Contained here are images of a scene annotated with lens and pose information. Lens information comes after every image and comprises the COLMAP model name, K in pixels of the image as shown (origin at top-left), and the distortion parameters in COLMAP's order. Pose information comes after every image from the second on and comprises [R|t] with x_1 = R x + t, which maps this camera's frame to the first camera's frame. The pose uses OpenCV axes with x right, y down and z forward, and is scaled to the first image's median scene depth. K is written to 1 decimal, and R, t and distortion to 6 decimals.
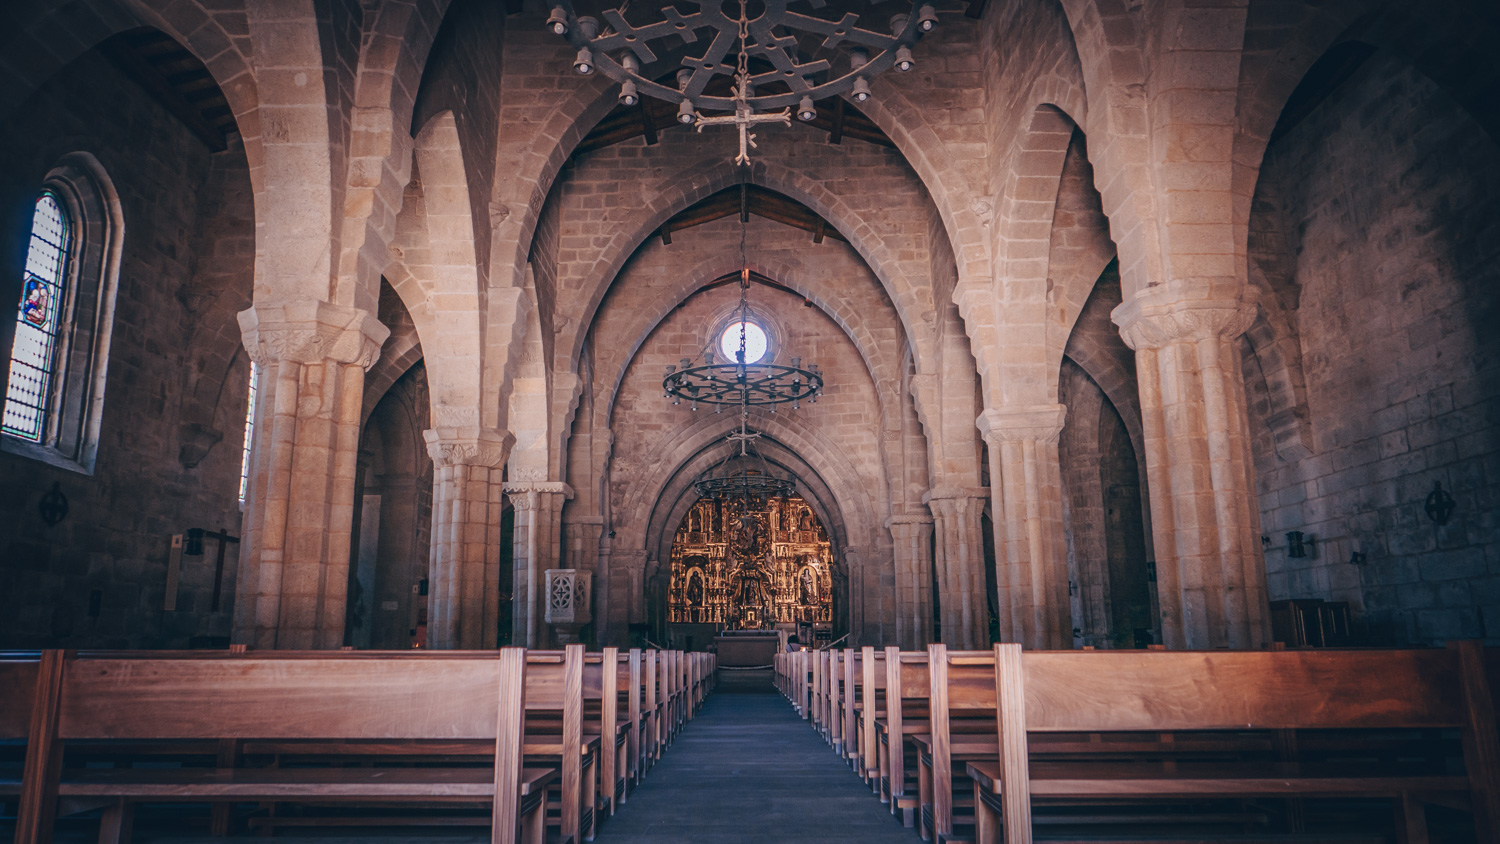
lens RADIAL K [[815.0, 0, 750.0], [0, 815.0, 422.0], [0, 0, 1]] dist [-0.086556, 0.000404]
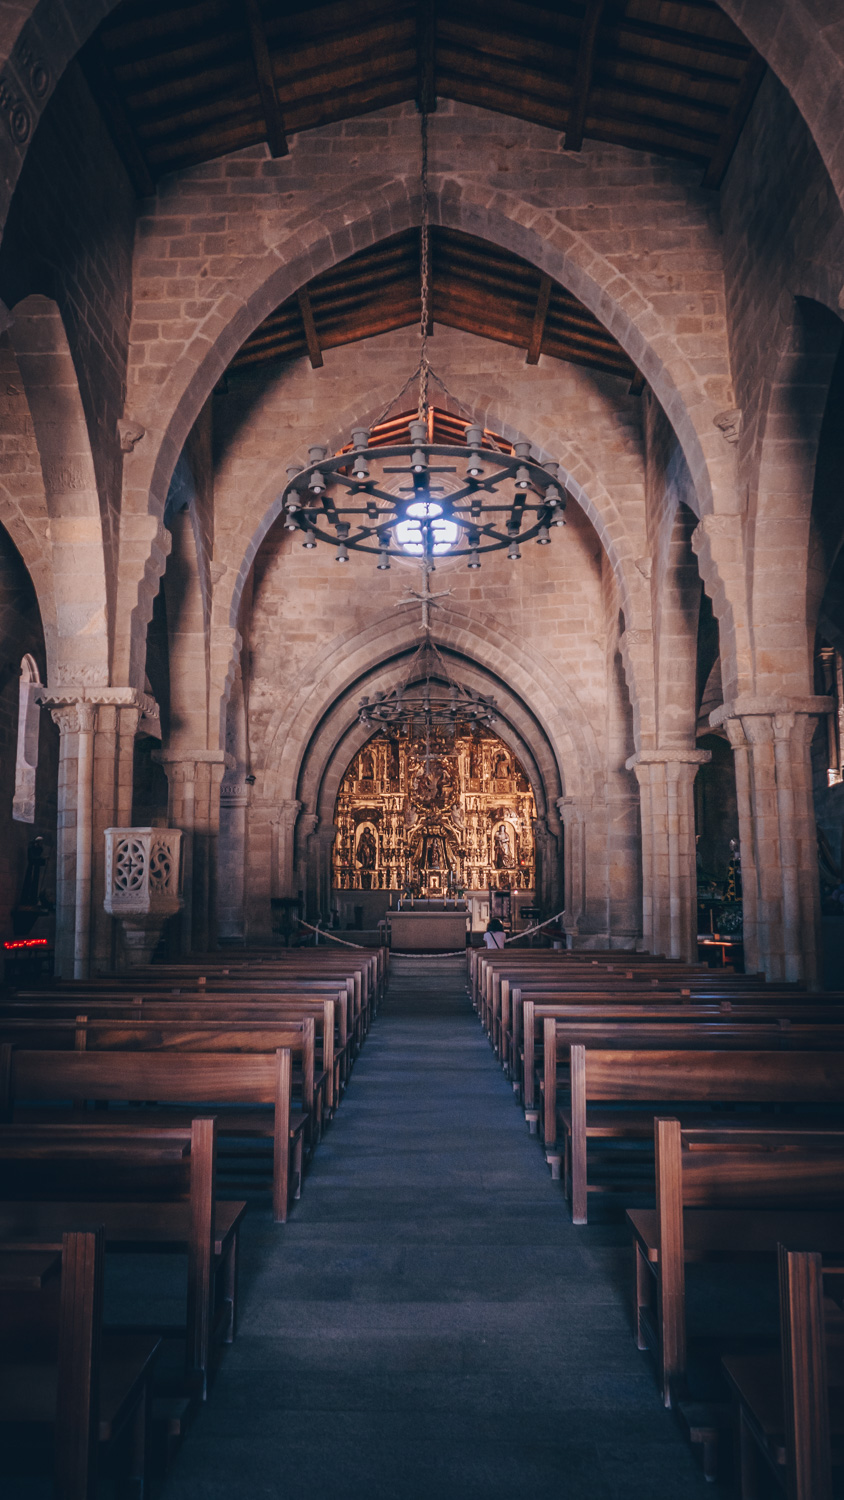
lens RADIAL K [[815.0, 0, 422.0], [0, 815.0, 750.0], [0, 0, 1]] dist [-0.086556, 0.000404]
pose [[0.999904, 0.003151, -0.013486, -0.000939], [-0.001929, 0.995974, 0.089617, 0.048426], [0.013714, -0.089583, 0.995885, 0.285036]]
